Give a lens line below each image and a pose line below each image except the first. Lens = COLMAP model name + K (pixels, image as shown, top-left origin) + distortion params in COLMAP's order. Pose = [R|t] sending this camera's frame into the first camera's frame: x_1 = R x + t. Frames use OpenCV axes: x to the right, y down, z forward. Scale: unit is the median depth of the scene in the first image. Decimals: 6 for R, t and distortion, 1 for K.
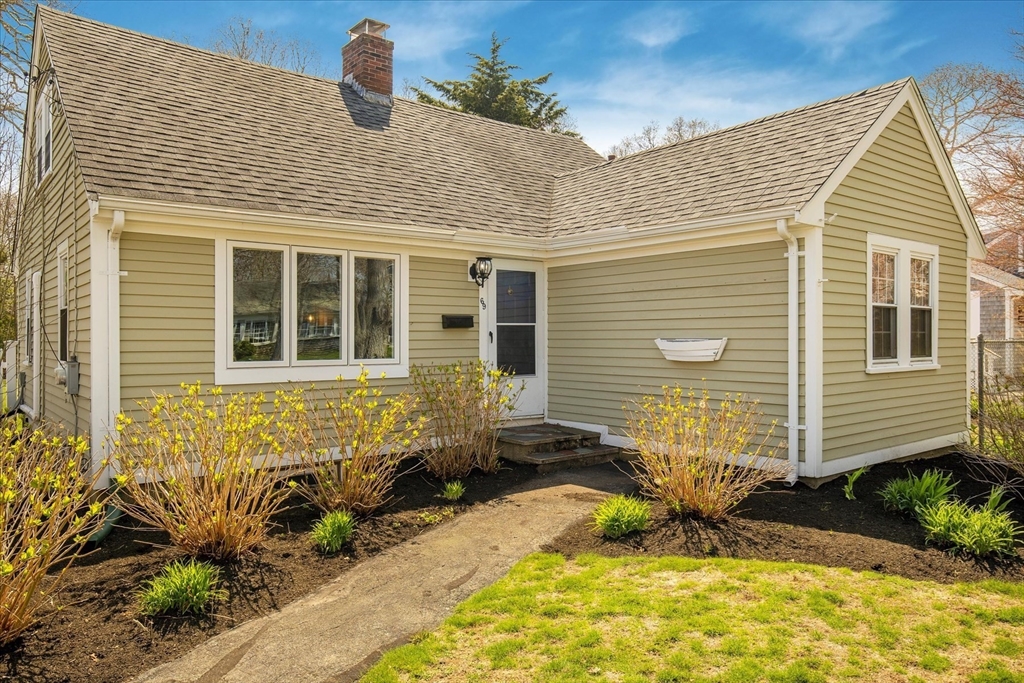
lens RADIAL K [[717.3, 0, 519.4], [0, 717.3, 336.6], [0, 0, 1]] dist [0.005293, 0.000539]
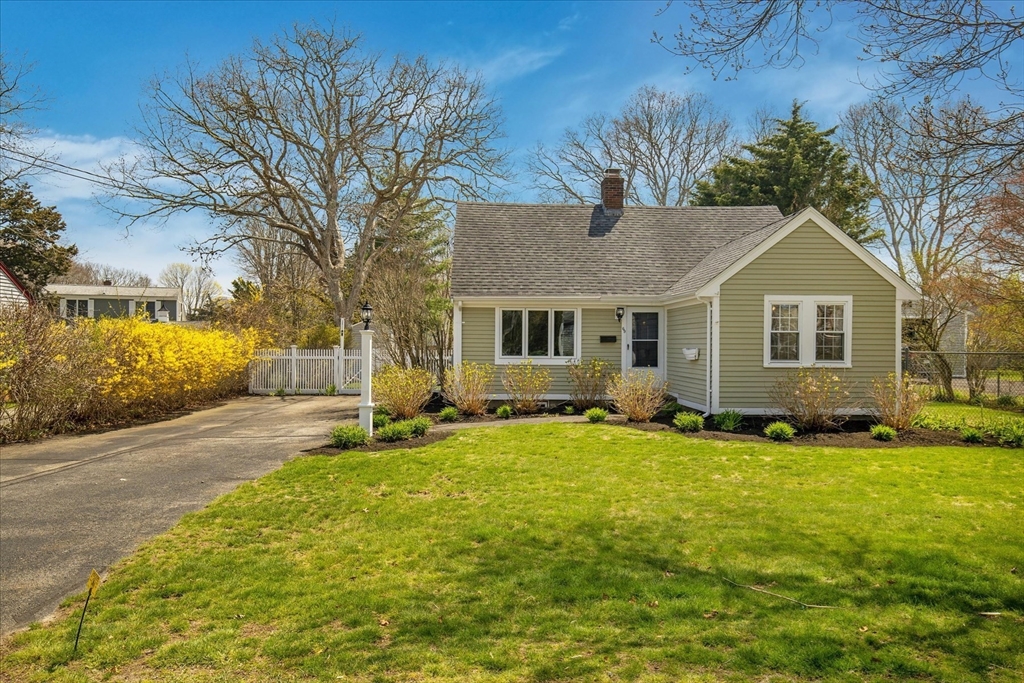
lens RADIAL K [[775.3, 0, 508.4], [0, 775.3, 345.5], [0, 0, 1]] dist [0.010697, 0.000750]
pose [[0.796812, 0.008836, -0.604163, 1.132064], [-0.006868, 0.999961, 0.005568, -0.013964], [0.604188, -0.000287, 0.796842, -1.035067]]
